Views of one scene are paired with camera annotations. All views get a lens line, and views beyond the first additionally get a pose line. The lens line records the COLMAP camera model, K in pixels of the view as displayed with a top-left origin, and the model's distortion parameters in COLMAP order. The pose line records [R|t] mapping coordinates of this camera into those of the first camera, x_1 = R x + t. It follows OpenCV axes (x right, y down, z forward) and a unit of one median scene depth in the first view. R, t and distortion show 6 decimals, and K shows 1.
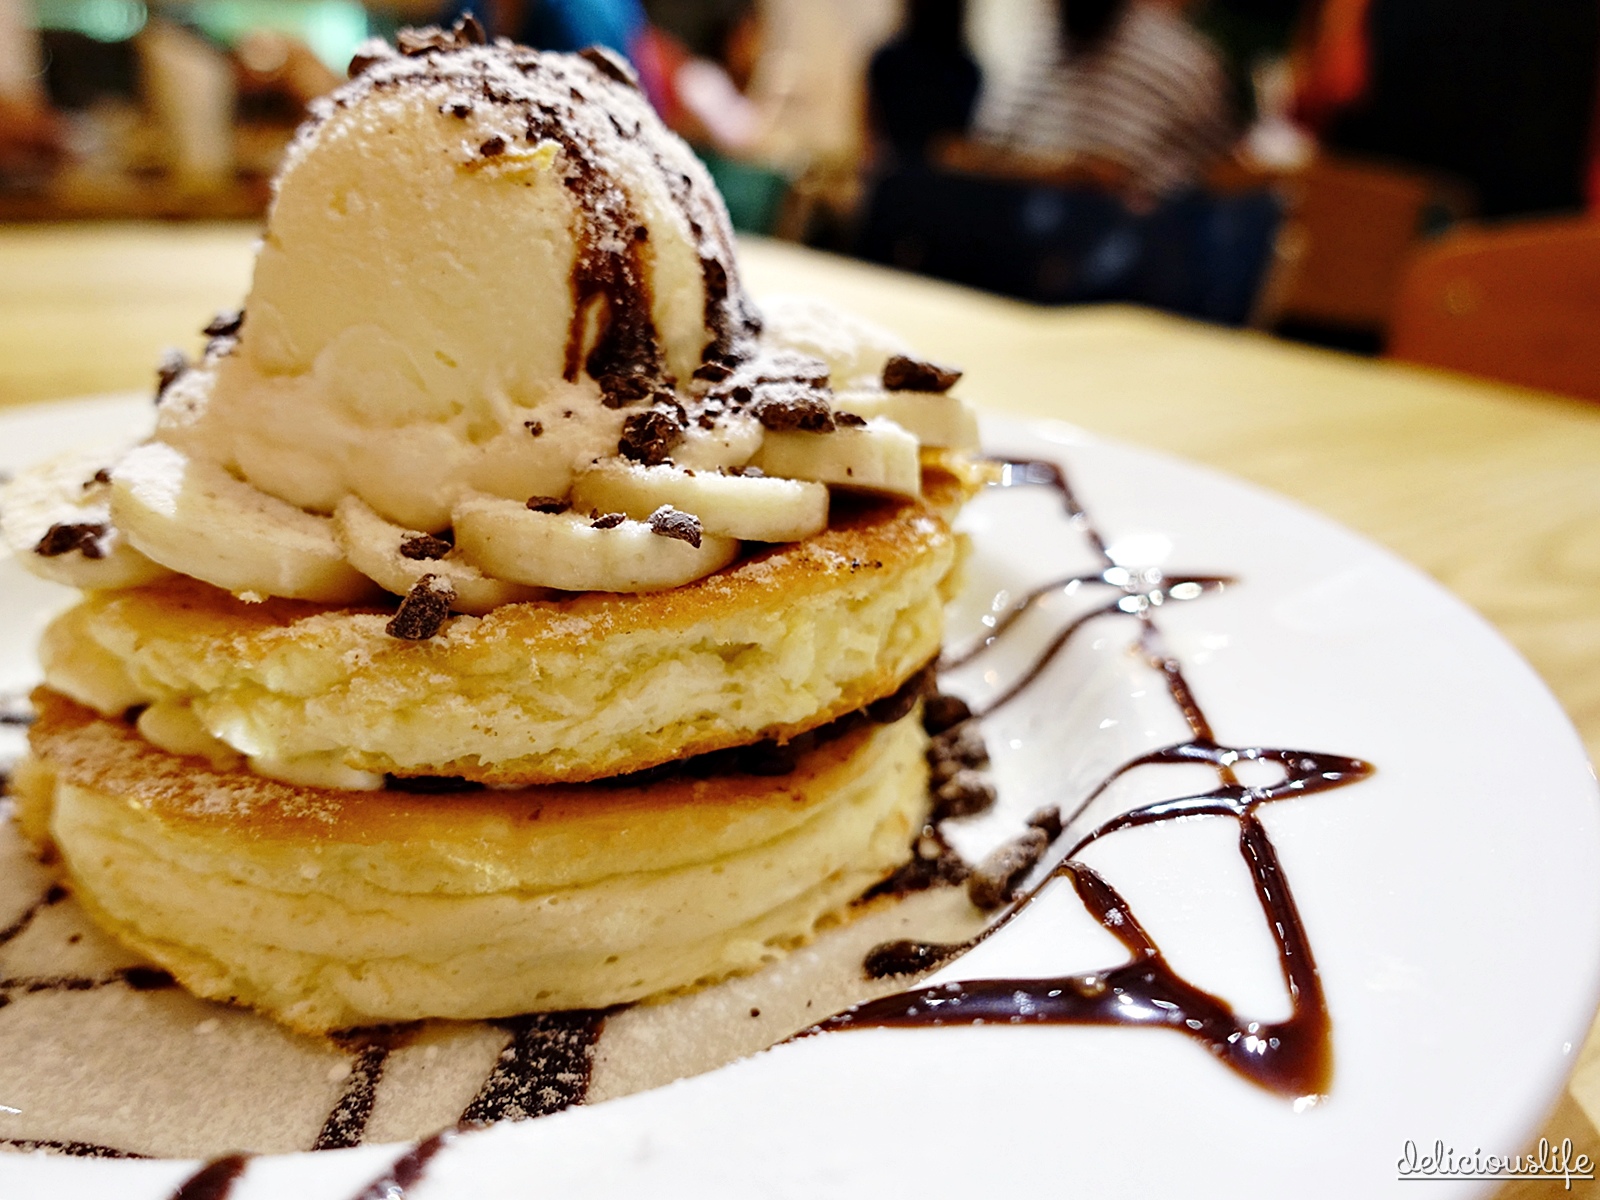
lens RADIAL K [[1242.9, 0, 800.0], [0, 1242.9, 629.8], [0, 0, 1]] dist [0.003664, -0.002282]
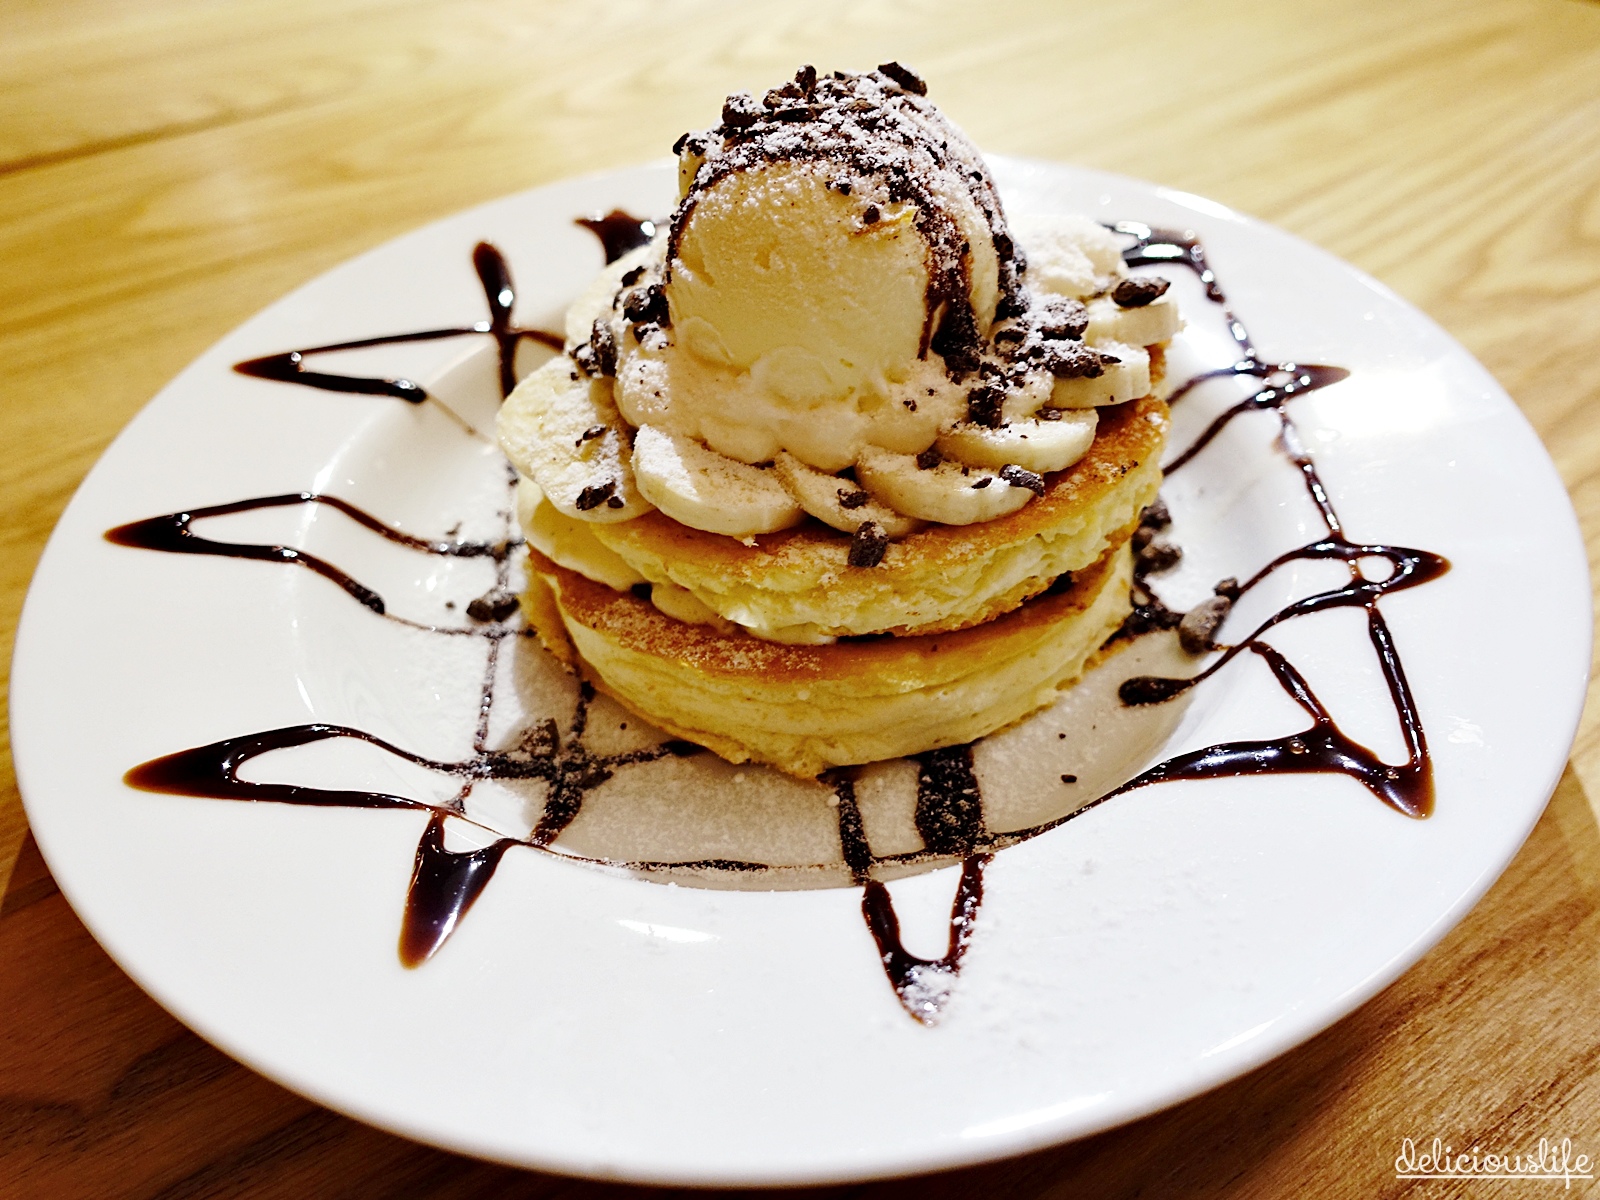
lens RADIAL K [[1194.3, 0, 863.9], [0, 1194.3, 590.6], [0, 0, 1]] dist [0.010864, 0.000972]
pose [[0.995614, -0.093108, 0.009145, -0.303217], [0.084031, 0.932940, 0.350088, -0.460236], [-0.041128, -0.347784, 0.936672, -0.414506]]
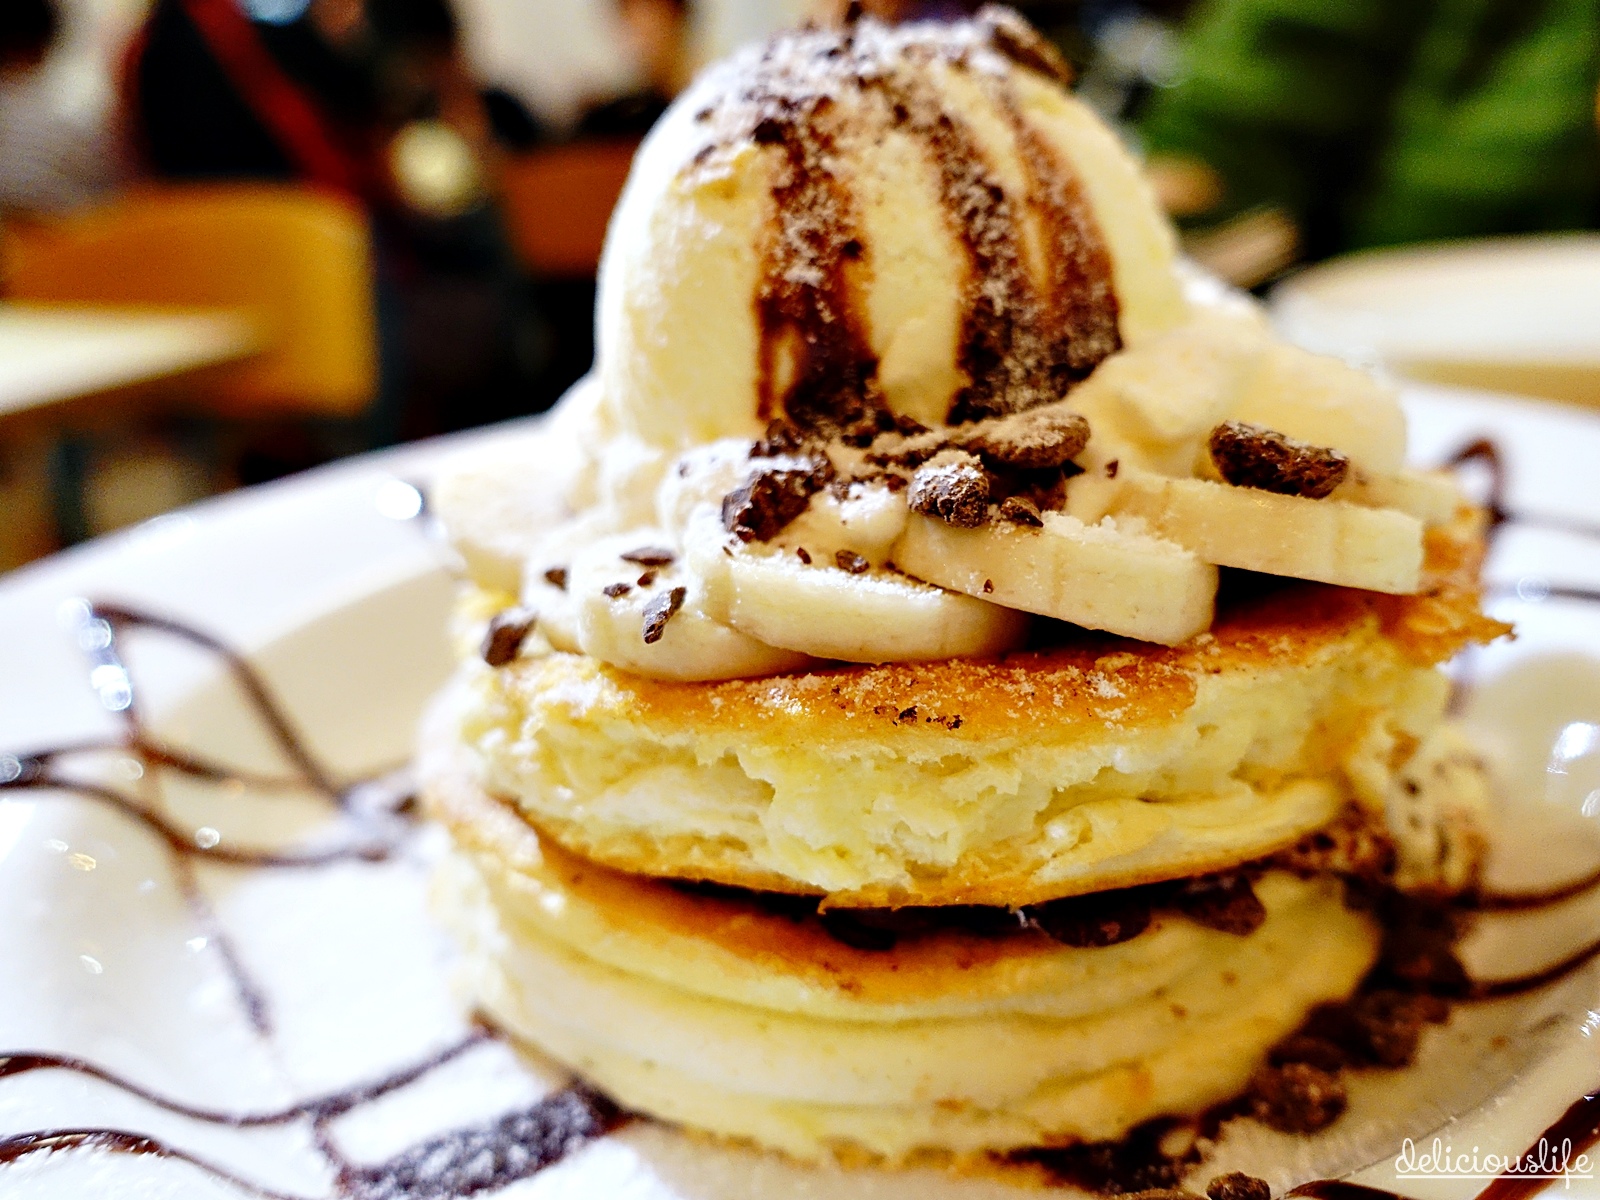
lens RADIAL K [[1242.9, 0, 800.0], [0, 1242.9, 629.8], [0, 0, 1]] dist [0.003664, -0.002282]
pose [[0.628054, 0.228456, -0.743879, 0.534055], [-0.208082, 0.970429, 0.122349, -0.177807], [0.749833, 0.077946, 0.657020, 0.481704]]
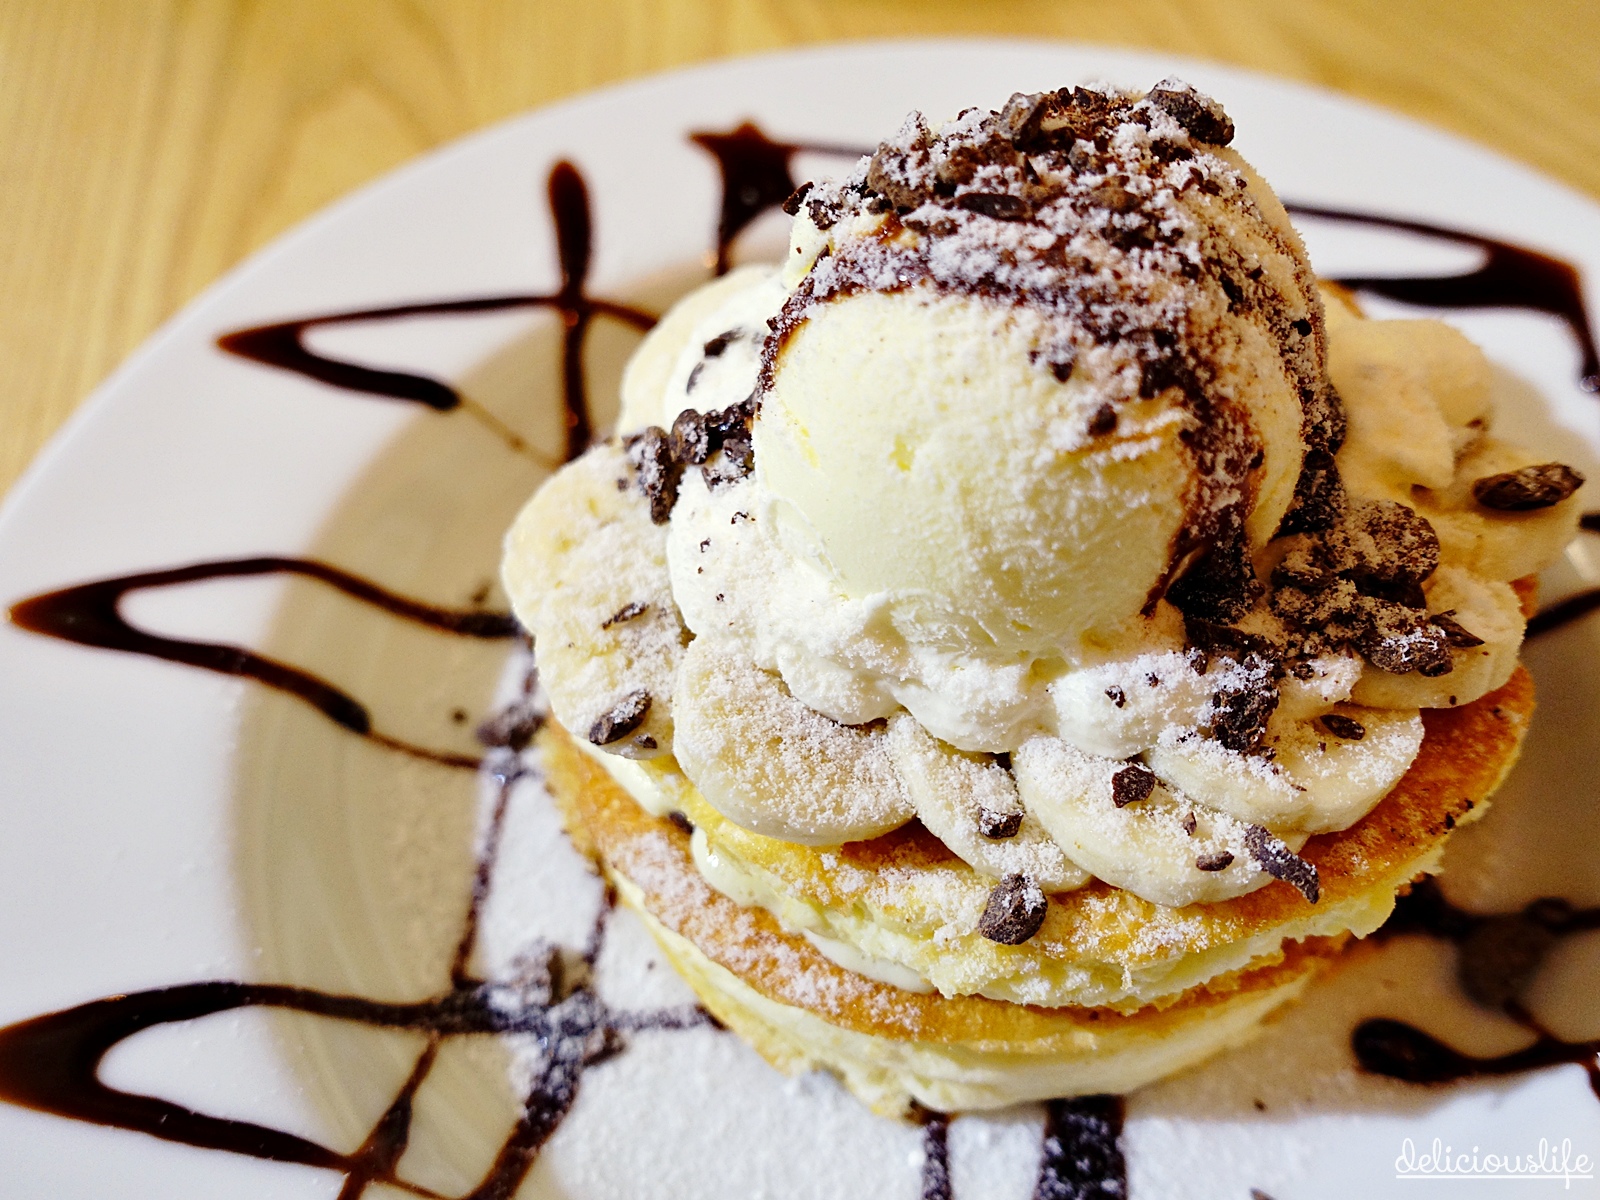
lens RADIAL K [[1195.0, 0, 862.8], [0, 1195.0, 603.9], [0, 0, 1]] dist [0.008529, 0.001043]
pose [[0.992320, 0.047812, -0.114085, -0.301422], [0.018410, 0.854928, 0.518420, -0.676703], [0.122321, -0.516539, 0.847482, 0.273444]]
